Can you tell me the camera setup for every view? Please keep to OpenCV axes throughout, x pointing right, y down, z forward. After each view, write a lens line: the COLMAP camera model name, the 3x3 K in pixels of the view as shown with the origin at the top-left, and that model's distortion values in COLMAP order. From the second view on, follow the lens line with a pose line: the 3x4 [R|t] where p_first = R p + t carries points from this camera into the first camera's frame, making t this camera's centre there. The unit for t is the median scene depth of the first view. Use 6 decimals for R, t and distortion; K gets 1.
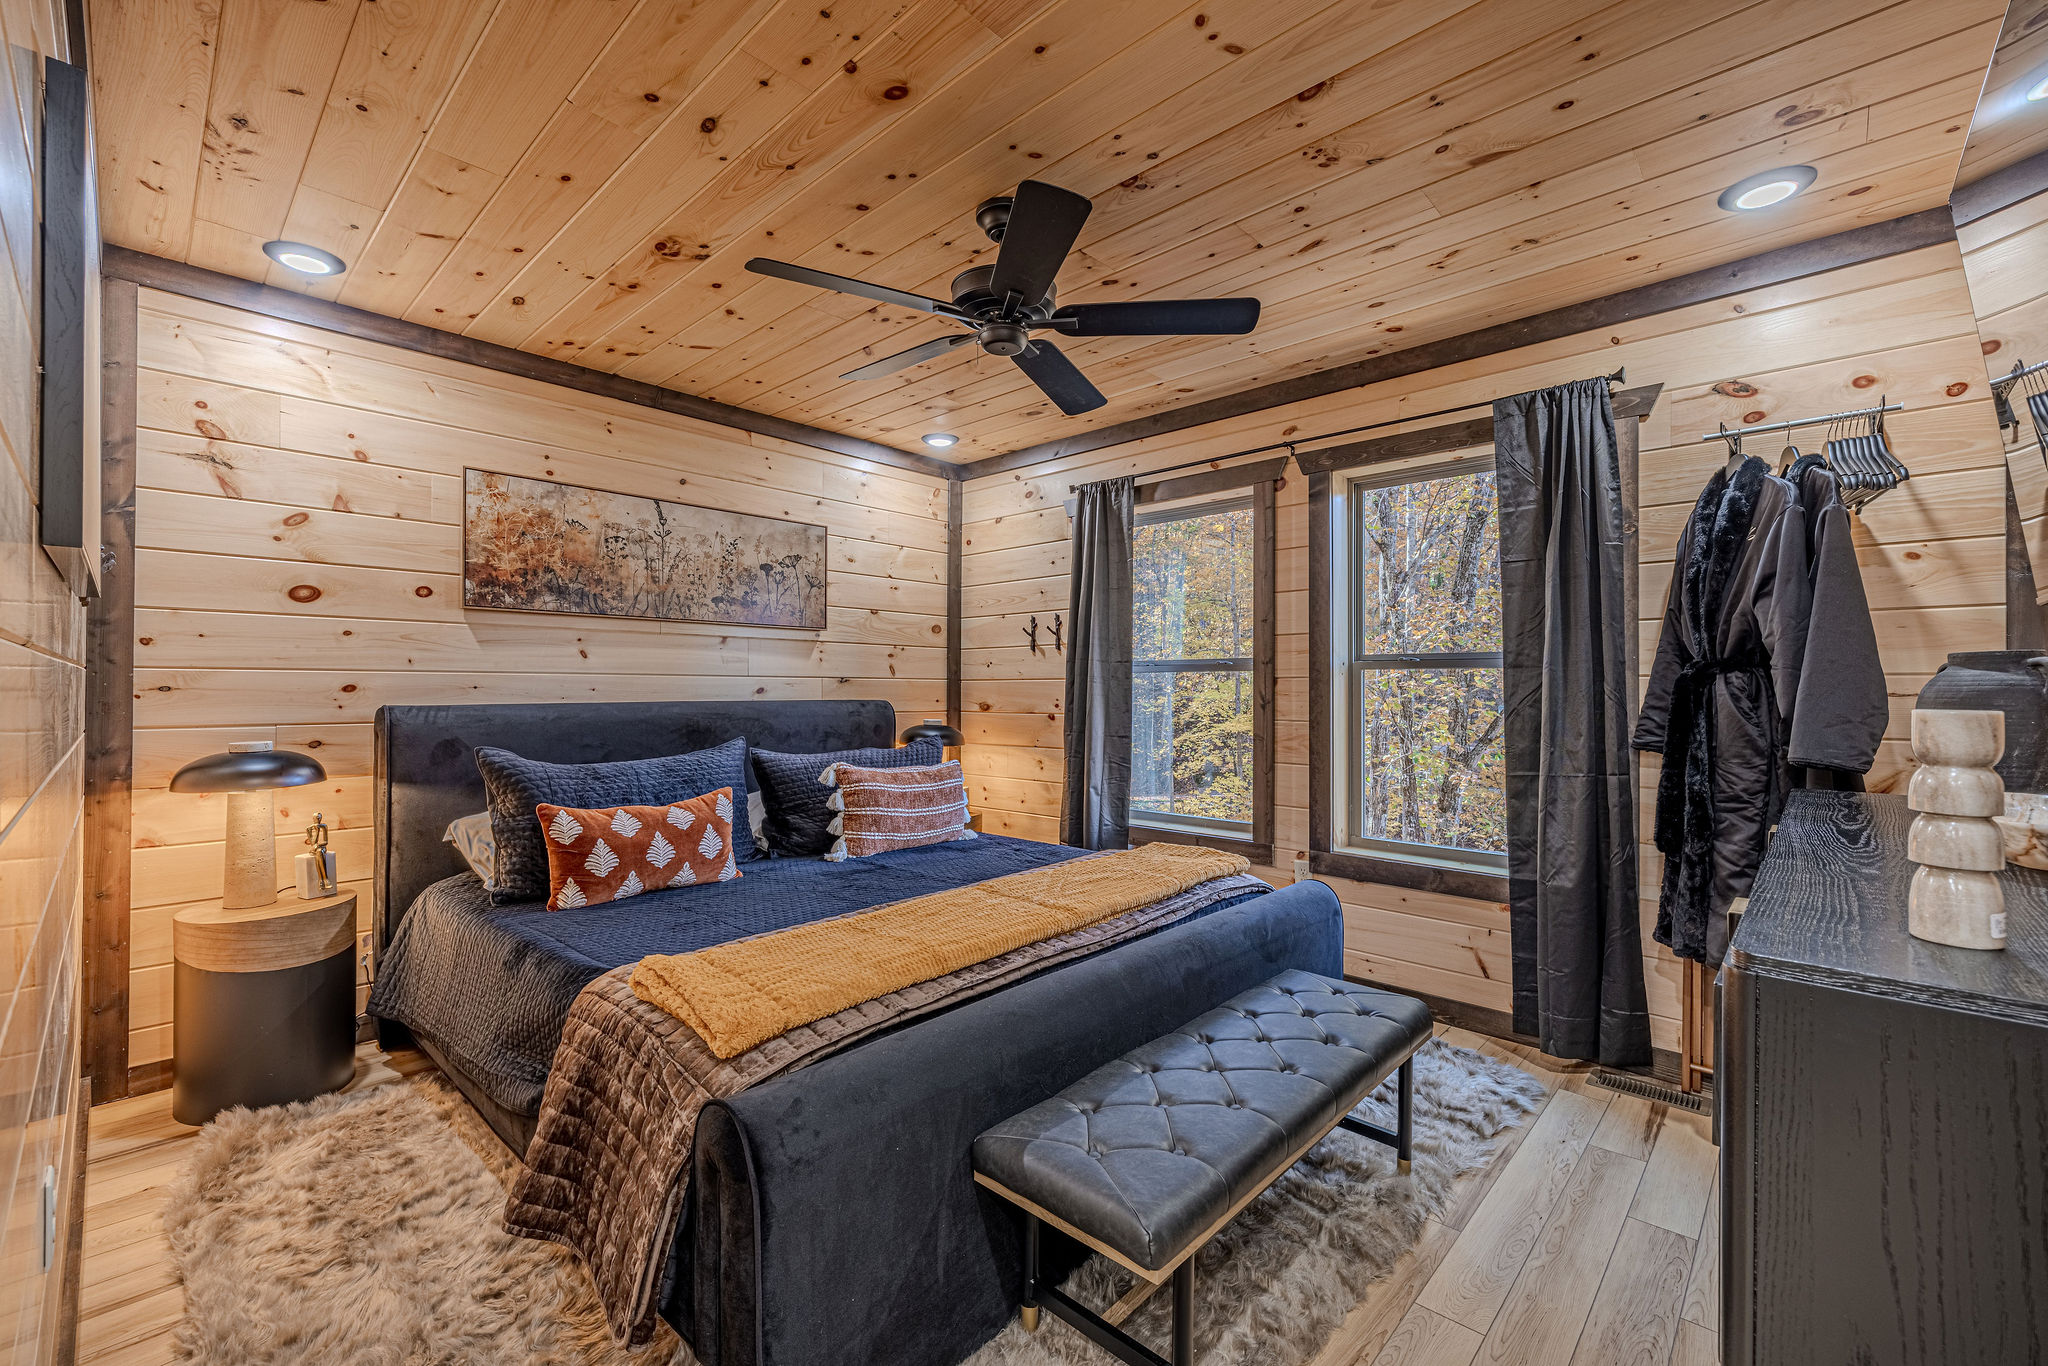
lens RADIAL K [[848.5, 0, 1024.4], [0, 848.5, 686.7], [0, 0, 1]] dist [-0.001524, -0.000330]
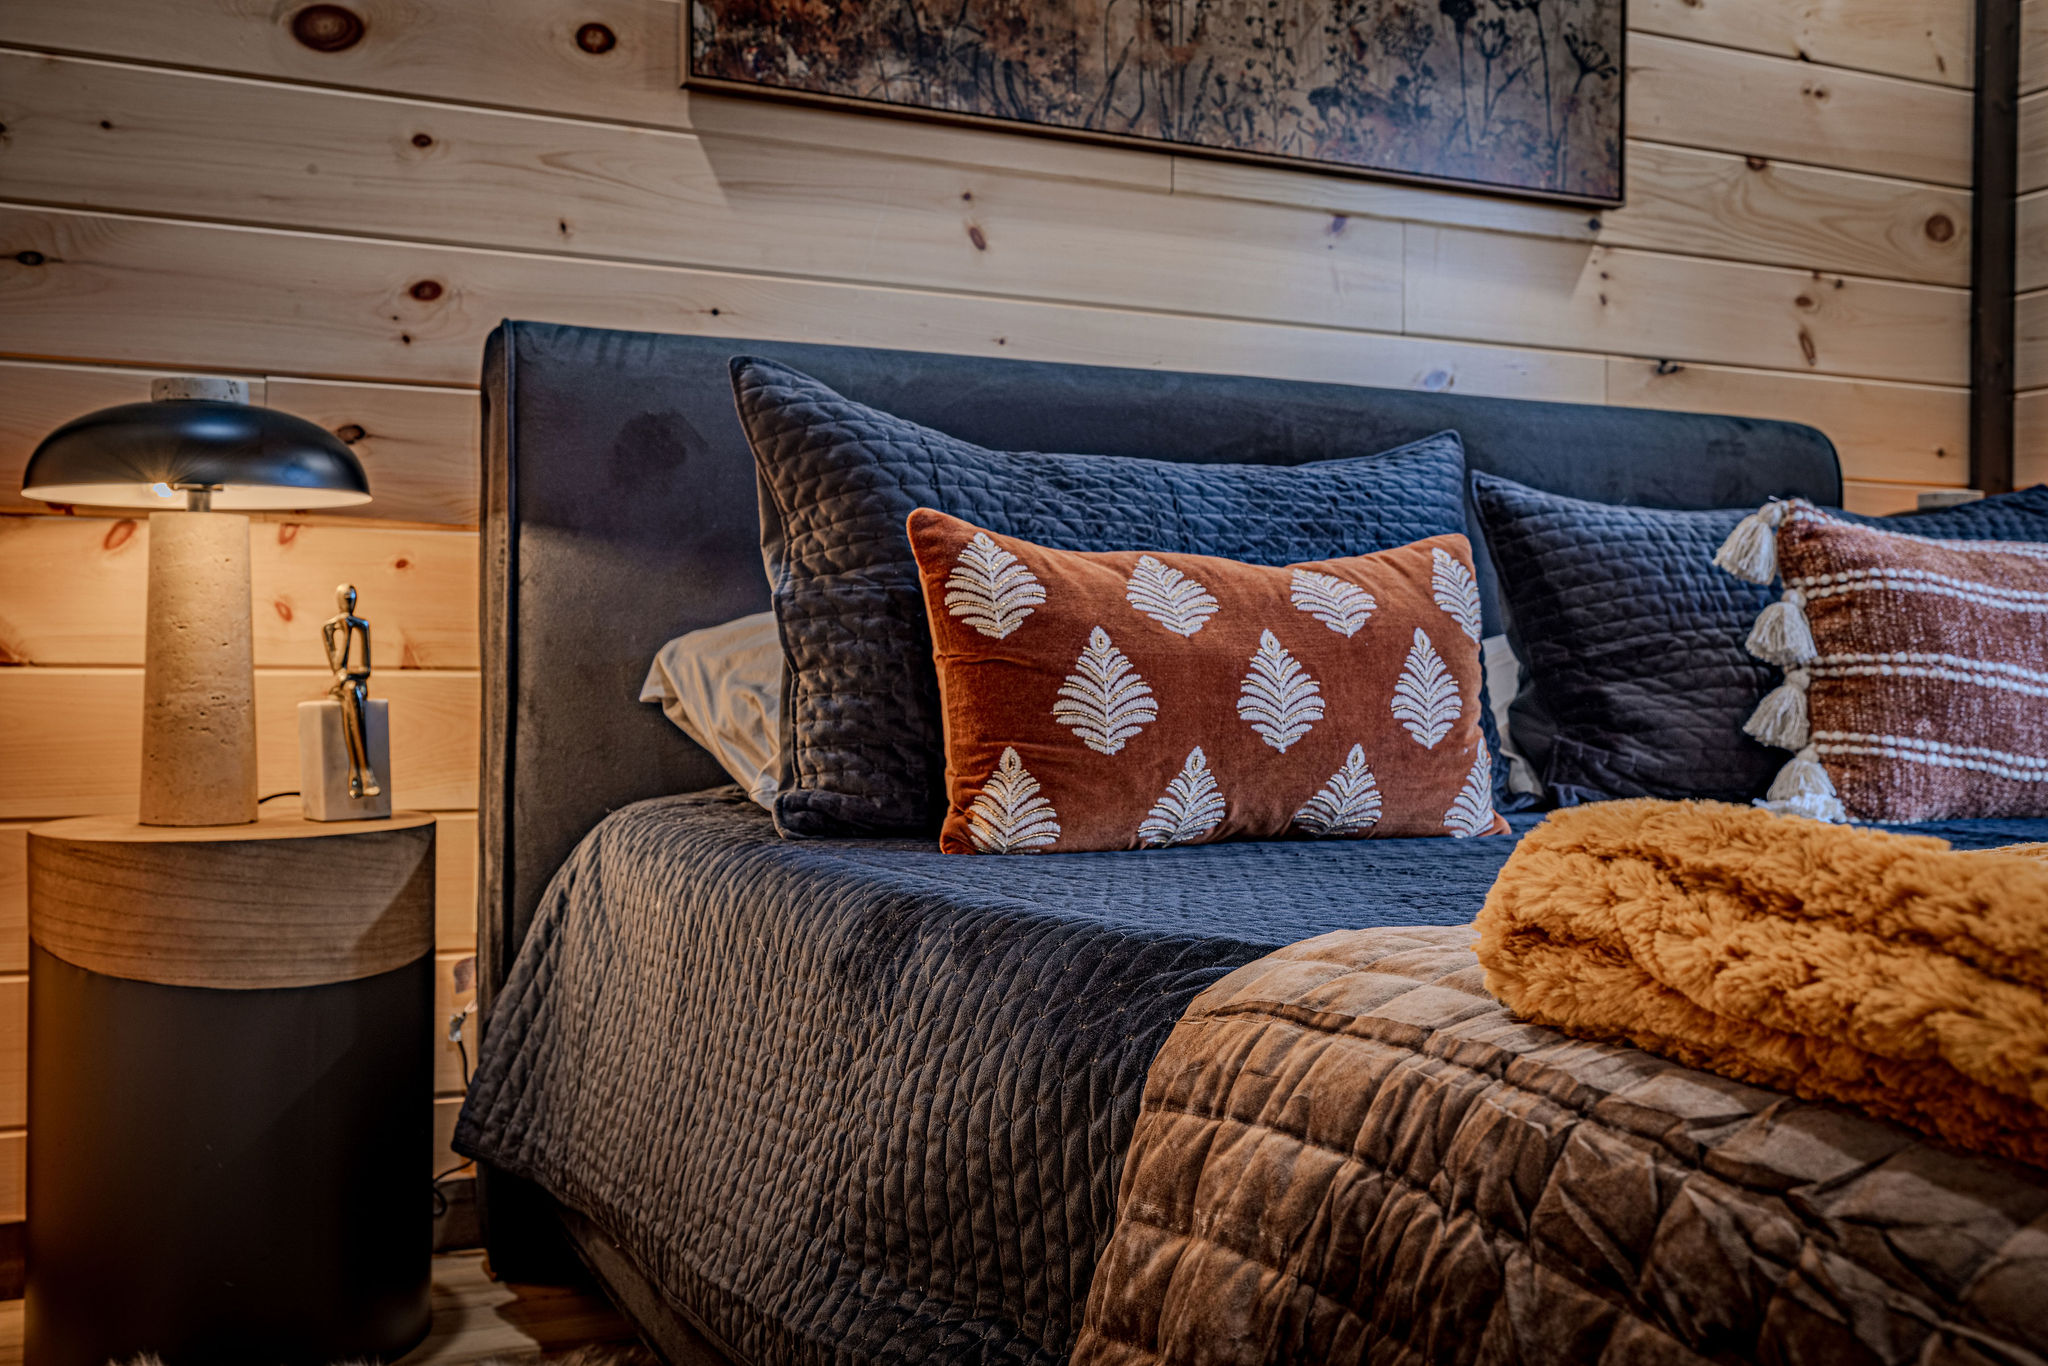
lens RADIAL K [[1963.3, 0, 1025.8], [0, 1963.3, 680.2], [0, 0, 1]] dist [0.007711, 0.000000]
pose [[0.921863, 0.006612, -0.387458, -0.228864], [-0.004213, 0.999966, 0.007040, 0.169838], [0.387492, -0.004857, 0.921860, 0.319456]]
